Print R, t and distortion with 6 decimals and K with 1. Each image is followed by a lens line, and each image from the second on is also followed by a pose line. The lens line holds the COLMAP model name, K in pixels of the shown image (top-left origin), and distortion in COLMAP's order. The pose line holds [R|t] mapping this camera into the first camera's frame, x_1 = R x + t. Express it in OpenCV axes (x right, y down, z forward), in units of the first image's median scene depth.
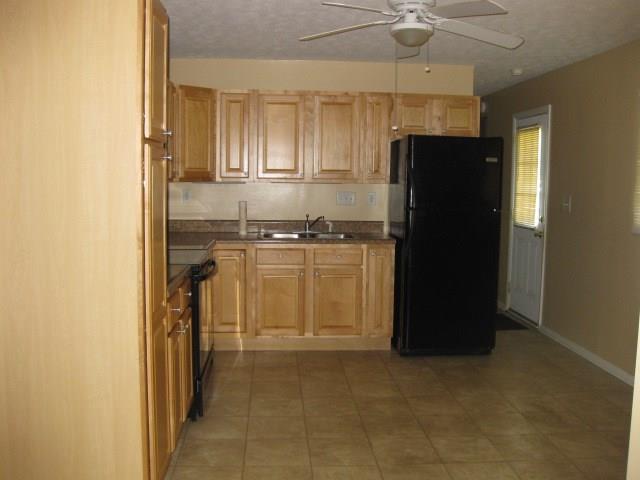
lens RADIAL K [[651.9, 0, 319.4], [0, 651.9, 243.0], [0, 0, 1]] dist [-0.112761, 0.000000]
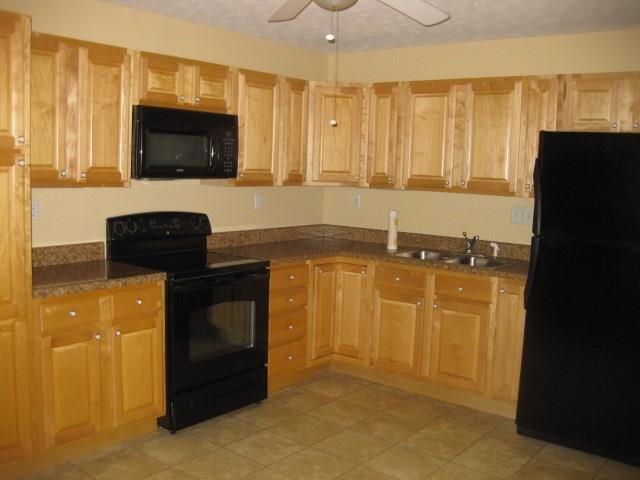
lens RADIAL K [[651.9, 0, 320.2], [0, 651.9, 236.3], [0, 0, 1]] dist [-0.112761, 0.000000]
pose [[0.756894, 0.083747, -0.648150, 0.394742], [-0.103403, 0.994609, 0.007761, -0.028195], [0.645306, 0.061146, 0.761473, 0.293573]]
